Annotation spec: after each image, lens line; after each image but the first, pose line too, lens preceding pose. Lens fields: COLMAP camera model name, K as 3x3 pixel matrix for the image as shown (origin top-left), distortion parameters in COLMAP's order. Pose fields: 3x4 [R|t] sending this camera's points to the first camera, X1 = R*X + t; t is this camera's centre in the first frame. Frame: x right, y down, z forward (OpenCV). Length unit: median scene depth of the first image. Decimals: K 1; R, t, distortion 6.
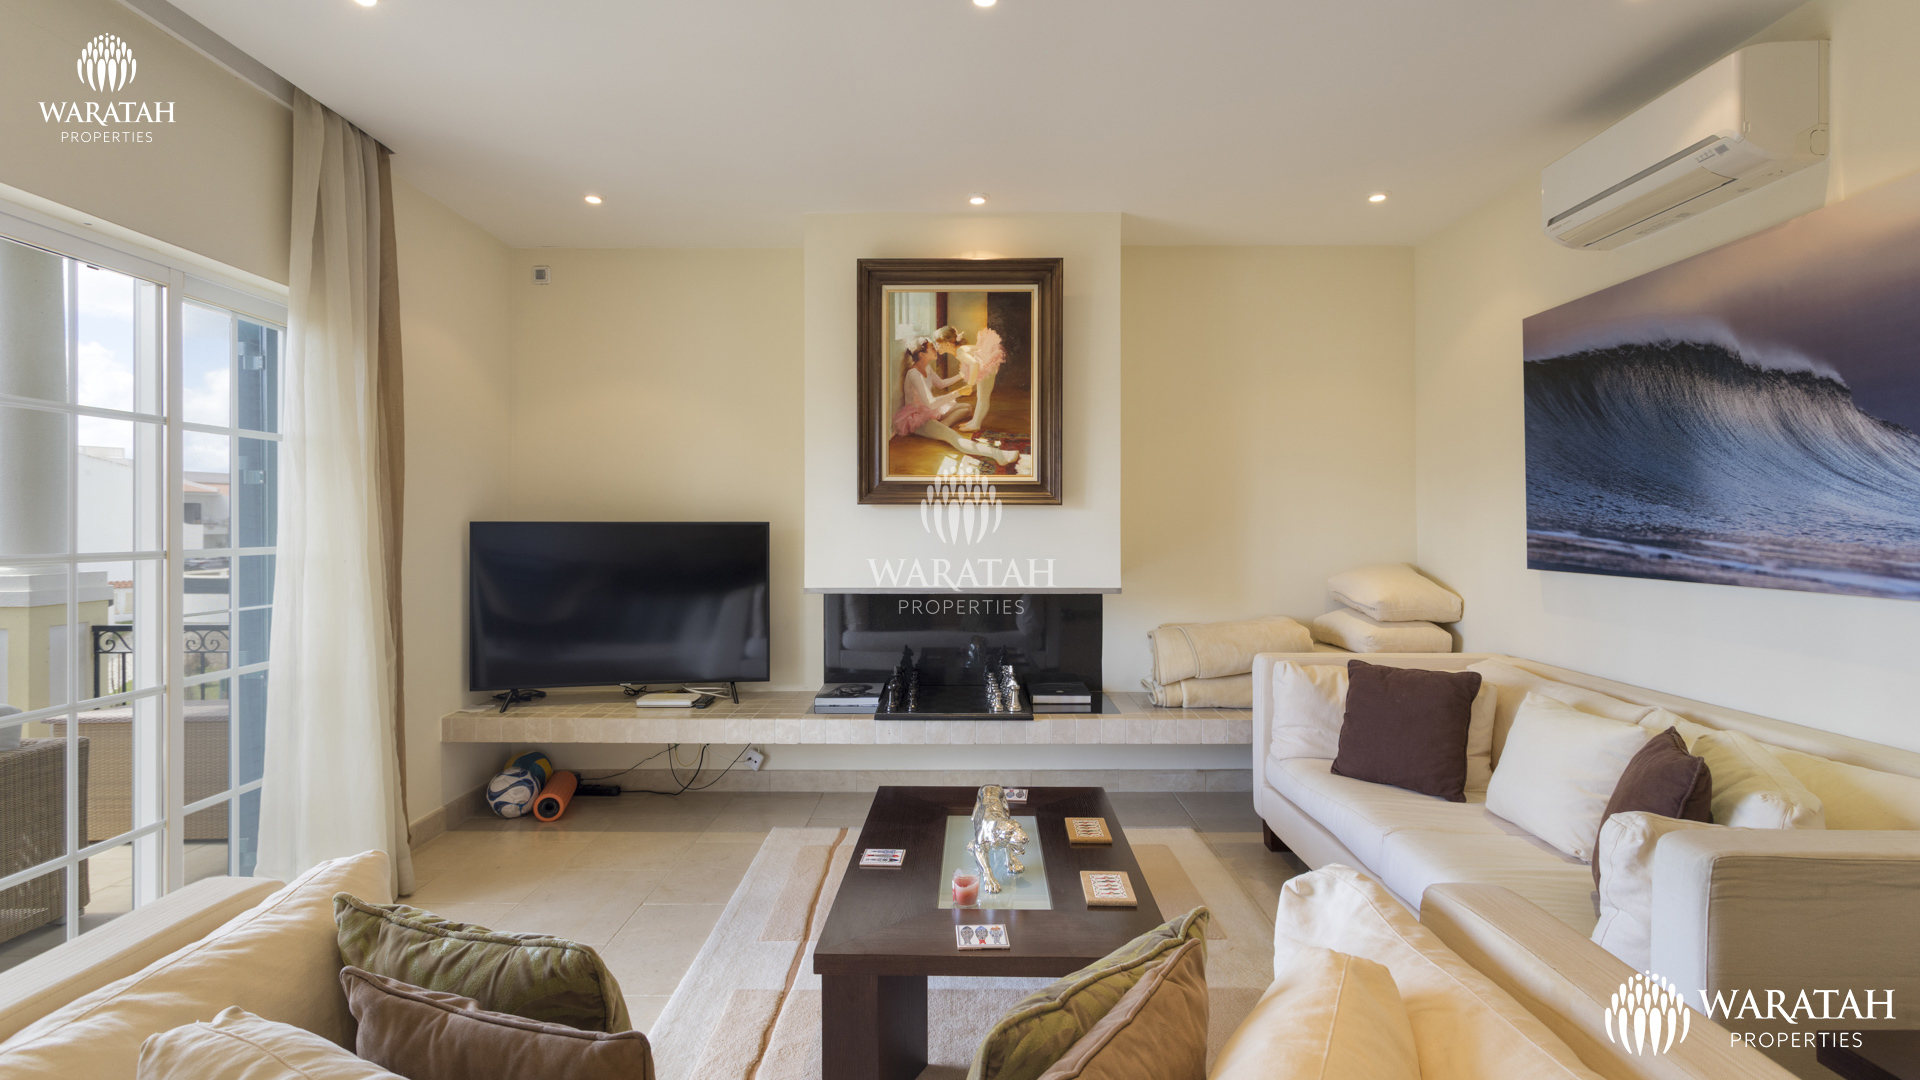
lens RADIAL K [[960.4, 0, 950.2], [0, 960.4, 533.6], [0, 0, 1]] dist [0.000094, 0.000249]
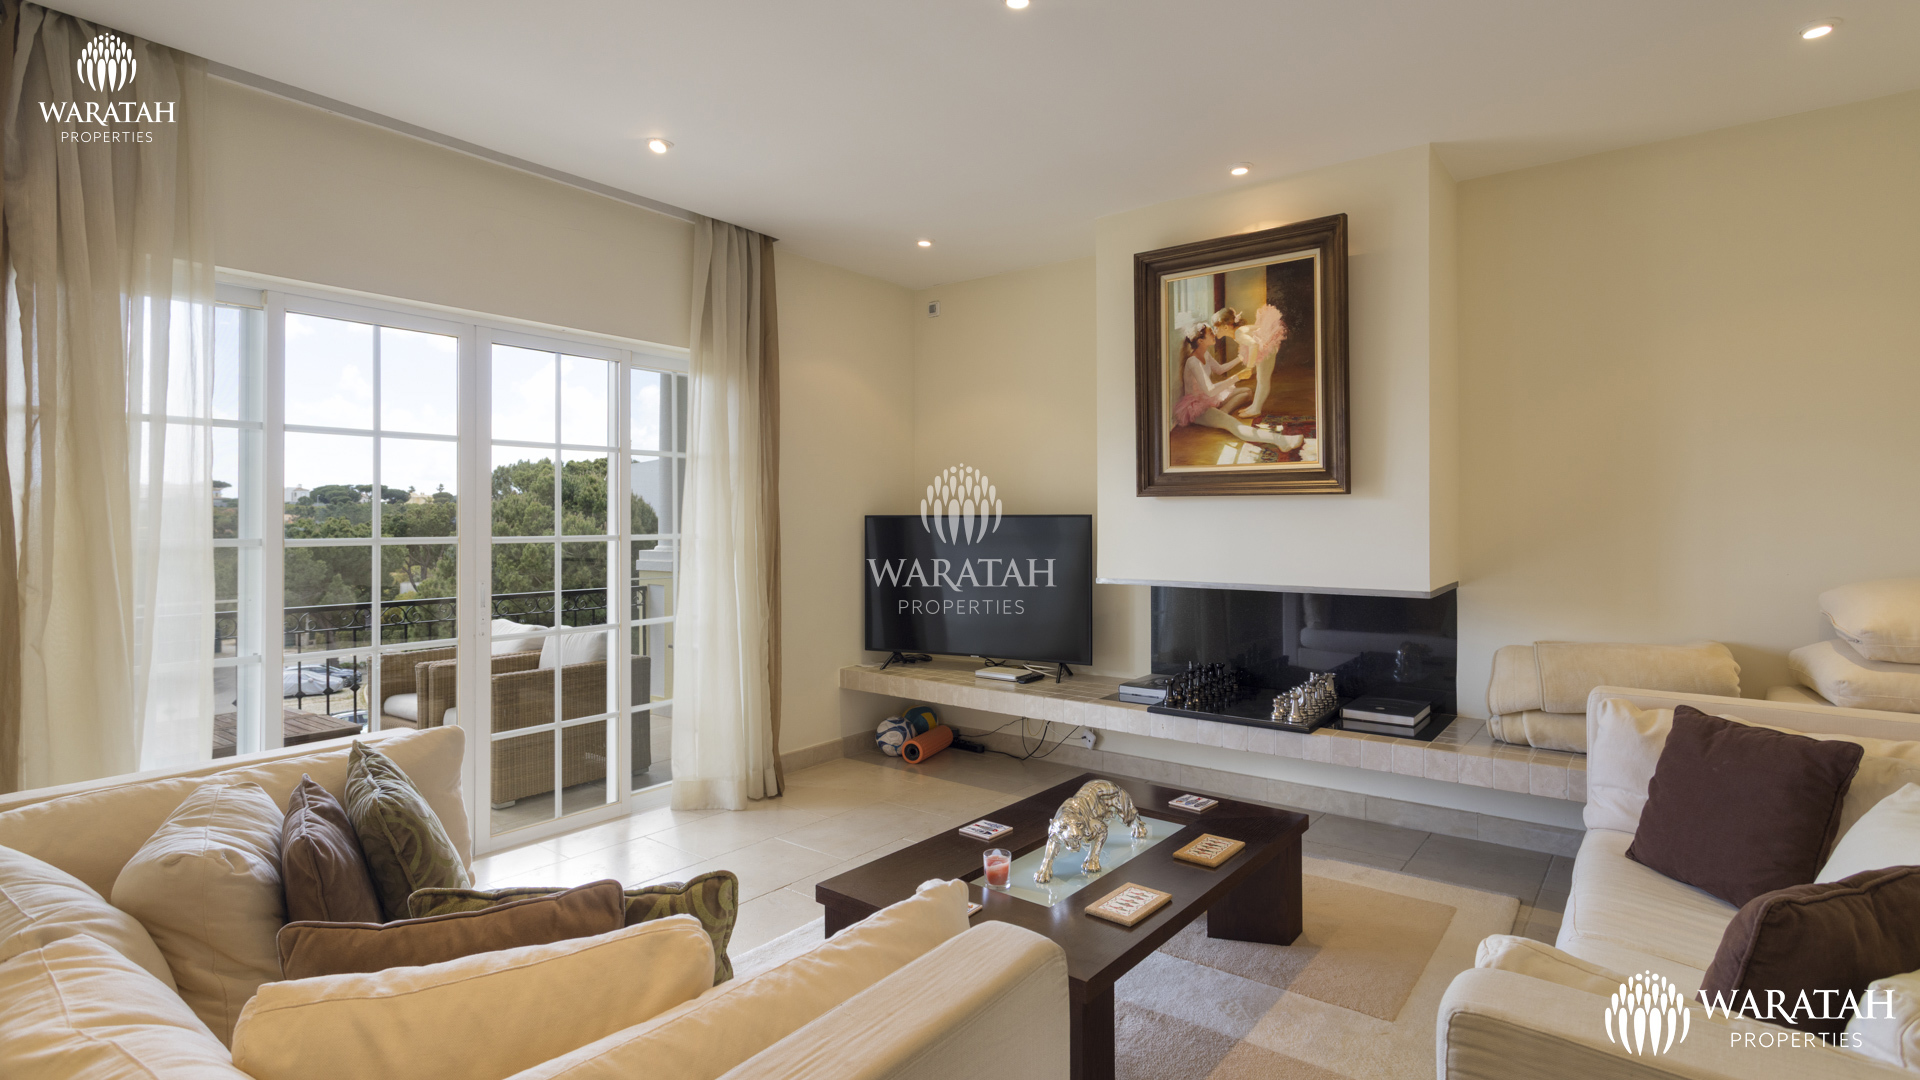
lens RADIAL K [[939.2, 0, 953.8], [0, 939.2, 523.4], [0, 0, 1]] dist [0.002996, 0.001006]
pose [[0.792613, 0.001547, -0.609723, 0.350871], [-0.002305, 0.999997, -0.000459, -0.001689], [0.609721, 0.001769, 0.792614, 0.098157]]
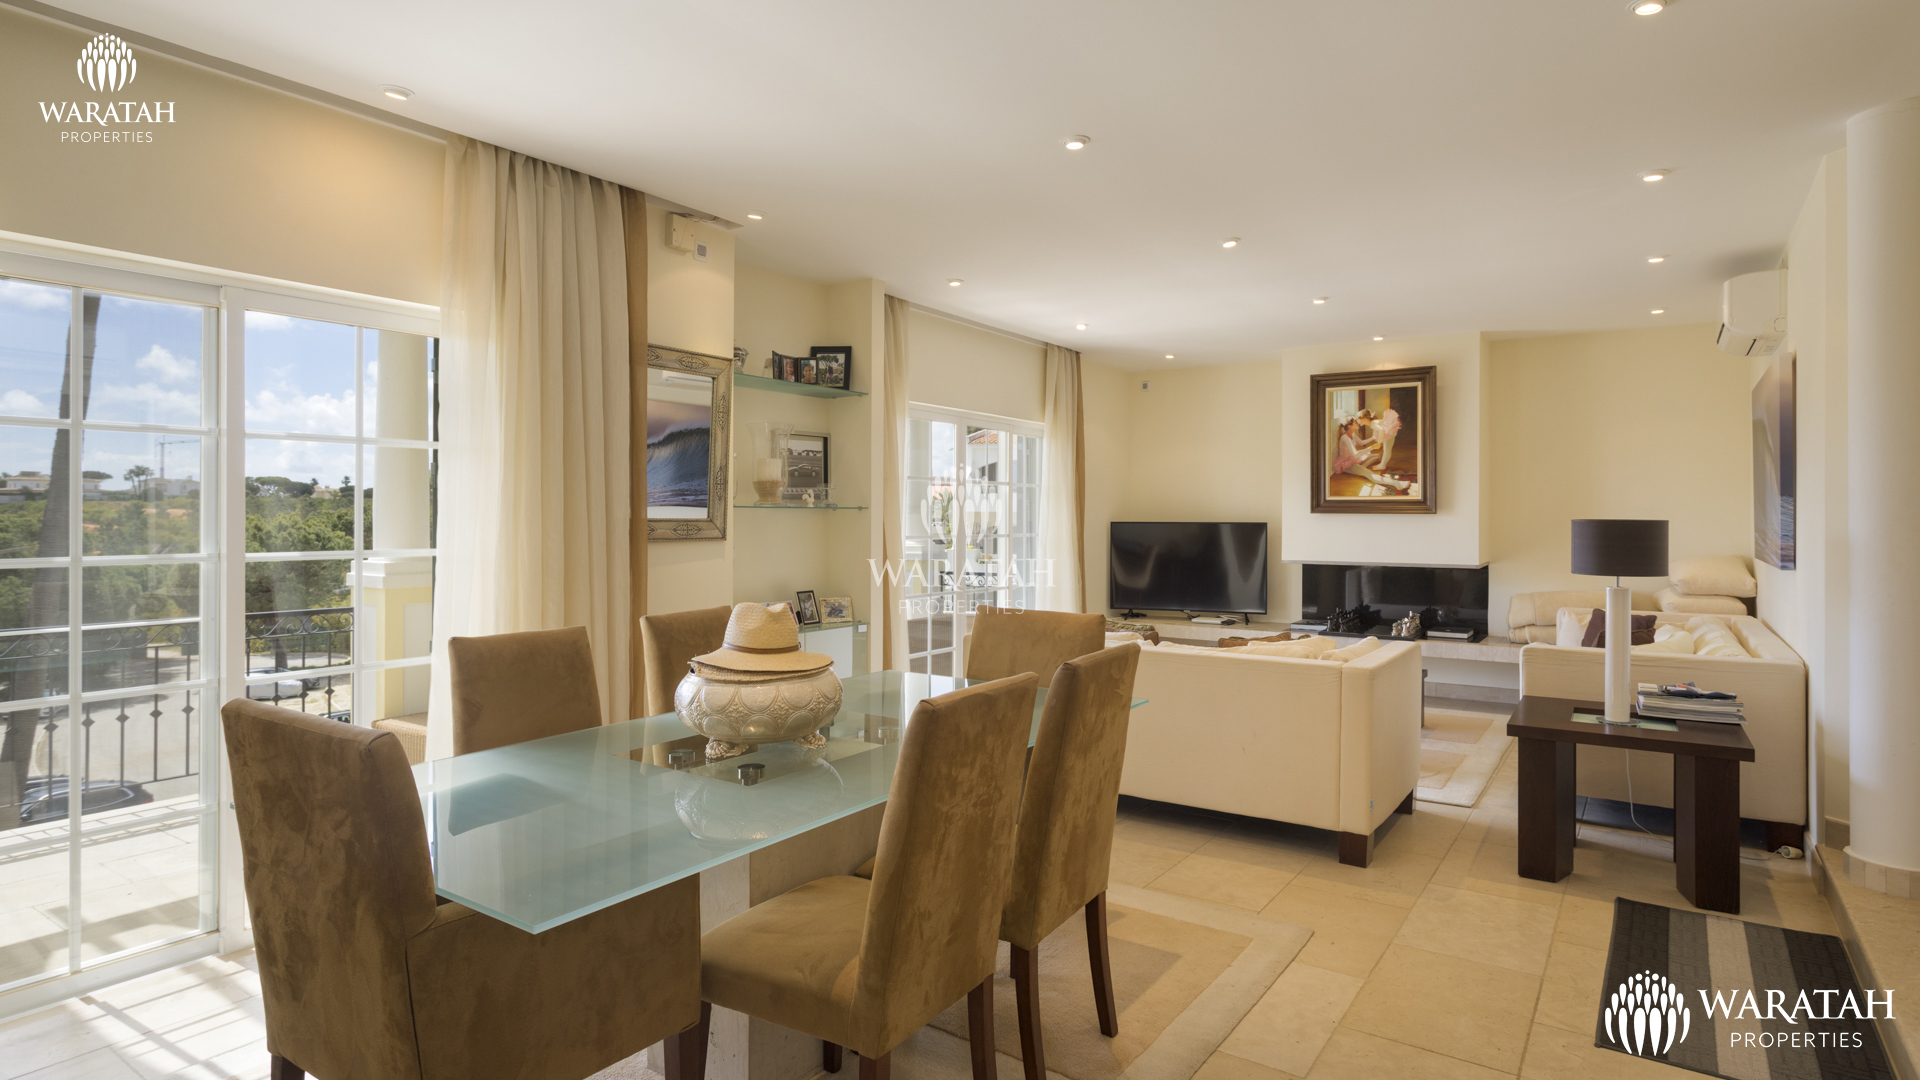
lens RADIAL K [[1012.3, 0, 961.3], [0, 1012.3, 526.2], [0, 0, 1]] dist [0.004659, 0.000530]
pose [[0.825894, 0.007689, -0.563773, 0.421901], [-0.007437, 0.999969, 0.002744, -0.006752], [0.563777, 0.001927, 0.825925, -0.898899]]
